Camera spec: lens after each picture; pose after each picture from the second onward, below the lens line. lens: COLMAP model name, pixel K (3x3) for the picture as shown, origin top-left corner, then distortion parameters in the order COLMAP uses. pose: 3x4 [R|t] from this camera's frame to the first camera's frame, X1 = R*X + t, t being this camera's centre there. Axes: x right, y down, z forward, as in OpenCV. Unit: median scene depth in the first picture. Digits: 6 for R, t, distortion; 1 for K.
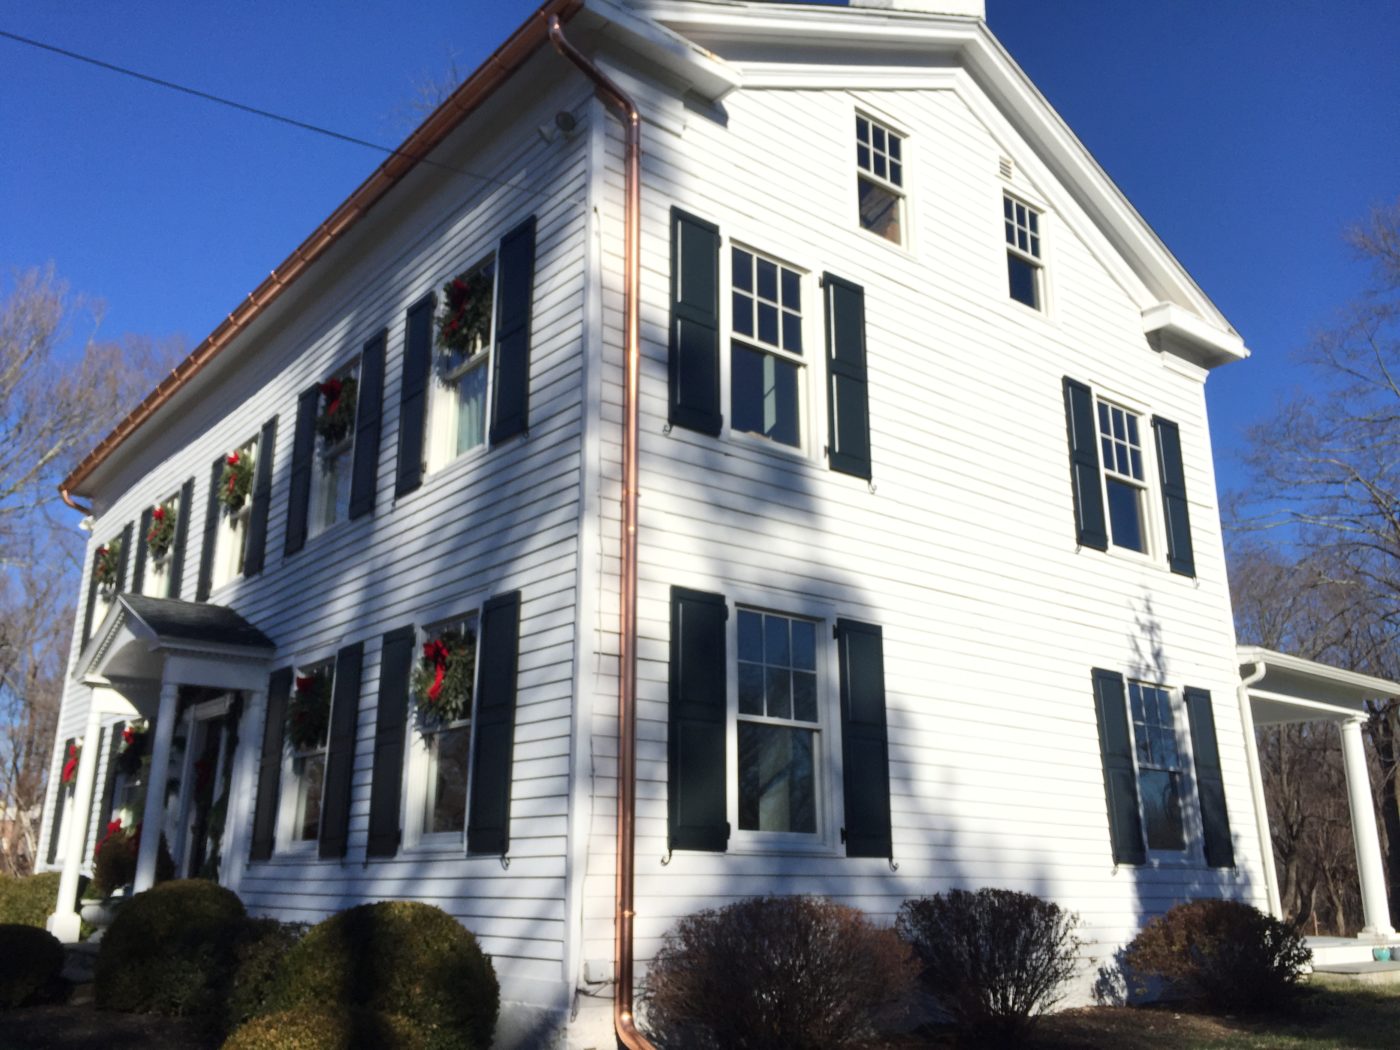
lens RADIAL K [[1192.3, 0, 699.2], [0, 1192.3, 517.7], [0, 0, 1]] dist [0.074623, -0.122962]
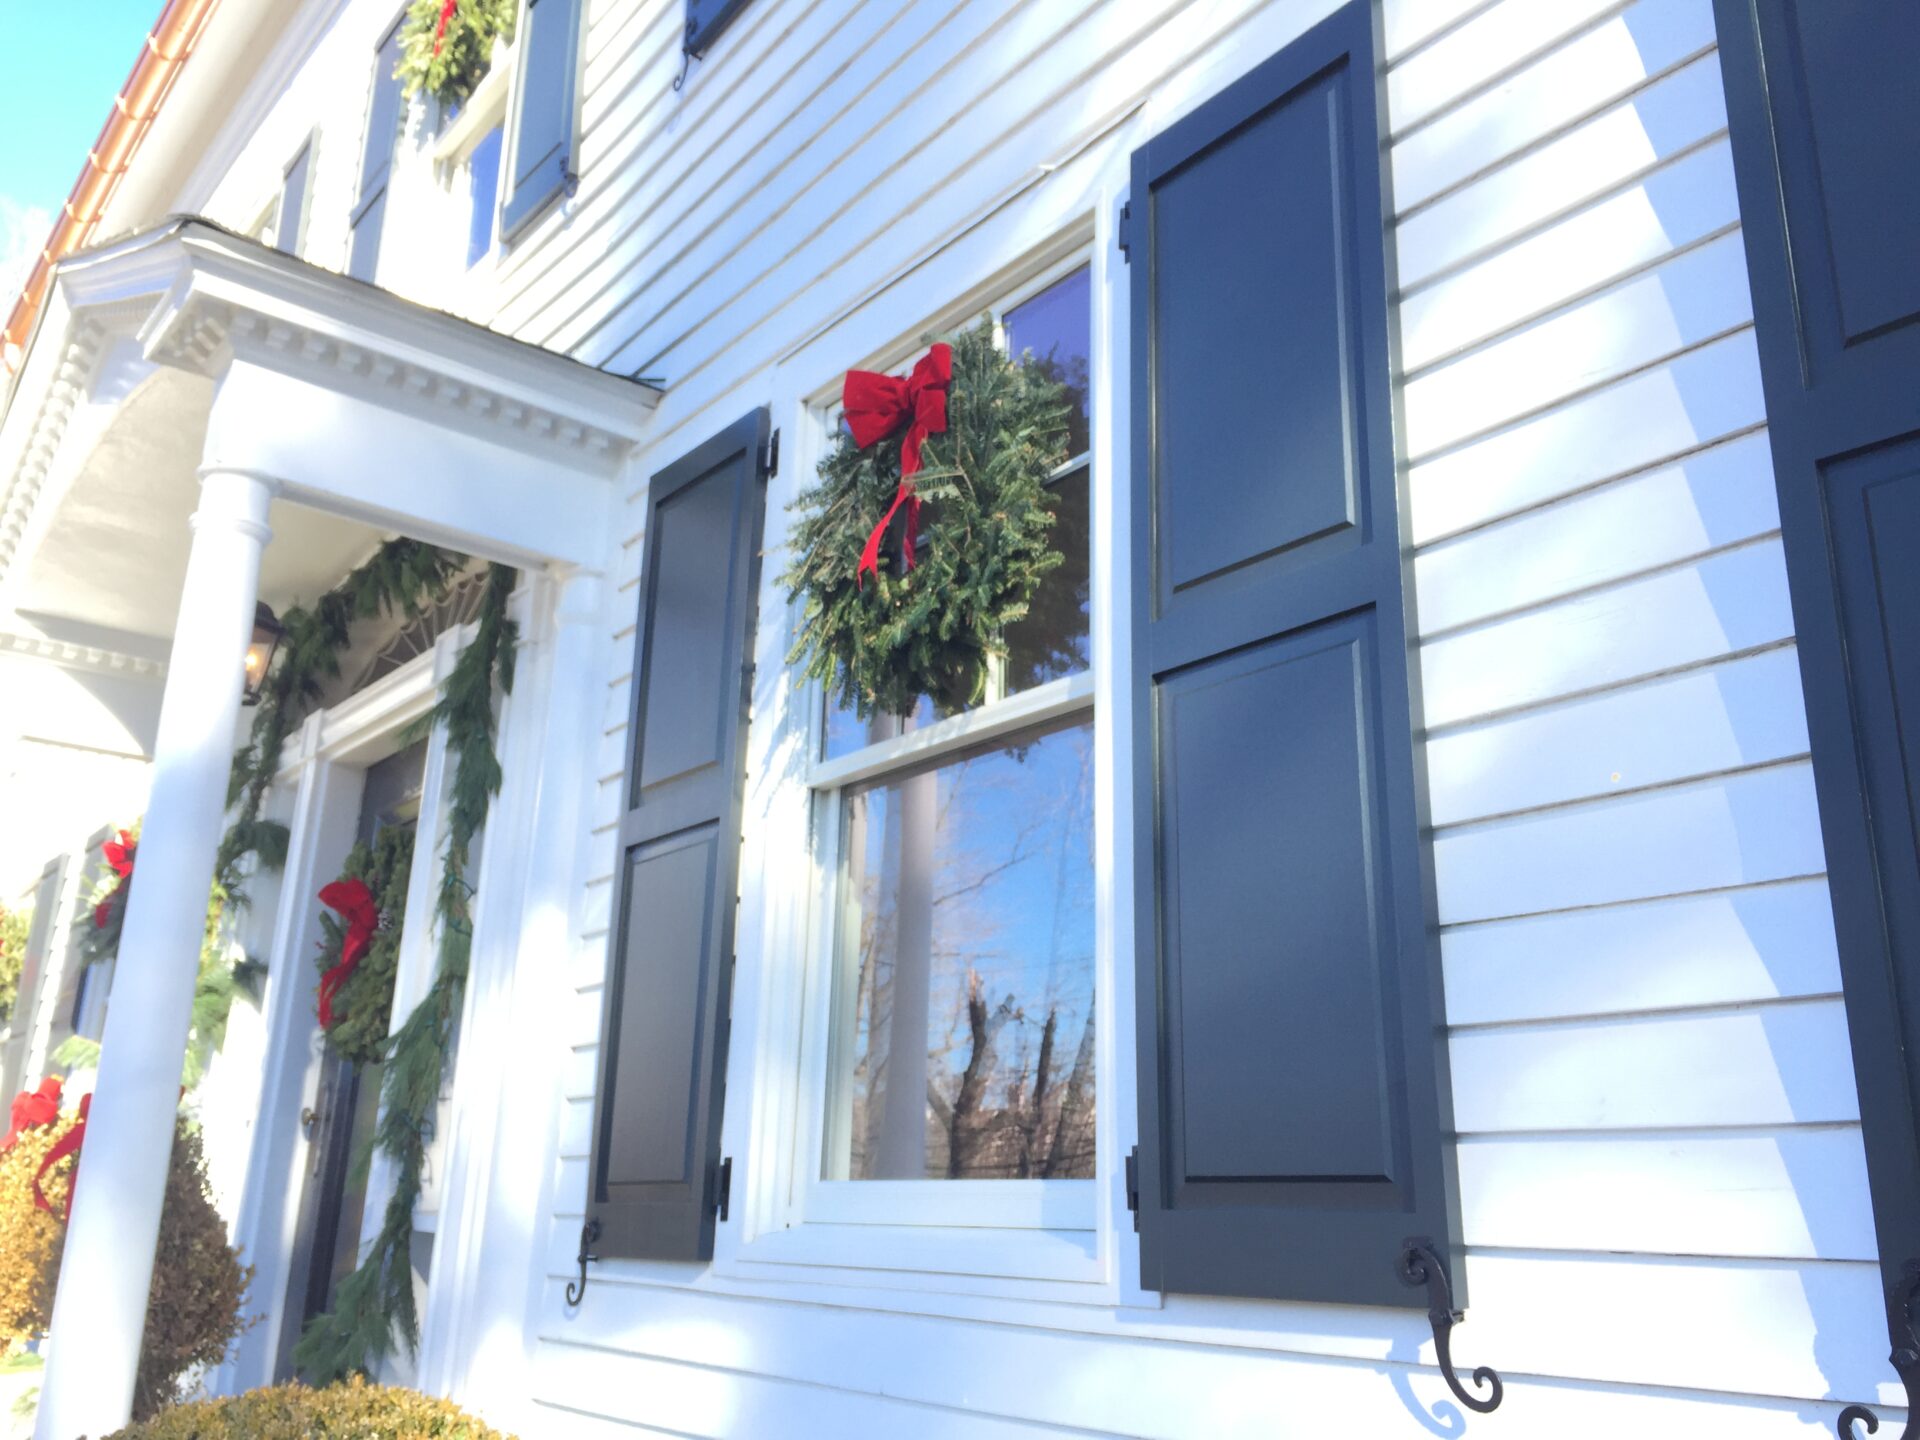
lens RADIAL K [[1635.1, 0, 958.9], [0, 1635.1, 709.9], [0, 0, 1]] dist [0.074623, -0.122962]
pose [[0.999826, 0.016004, -0.009626, -0.275158], [-0.016076, 0.999843, -0.007491, 0.168140], [0.009504, 0.007644, 0.999926, 0.635132]]
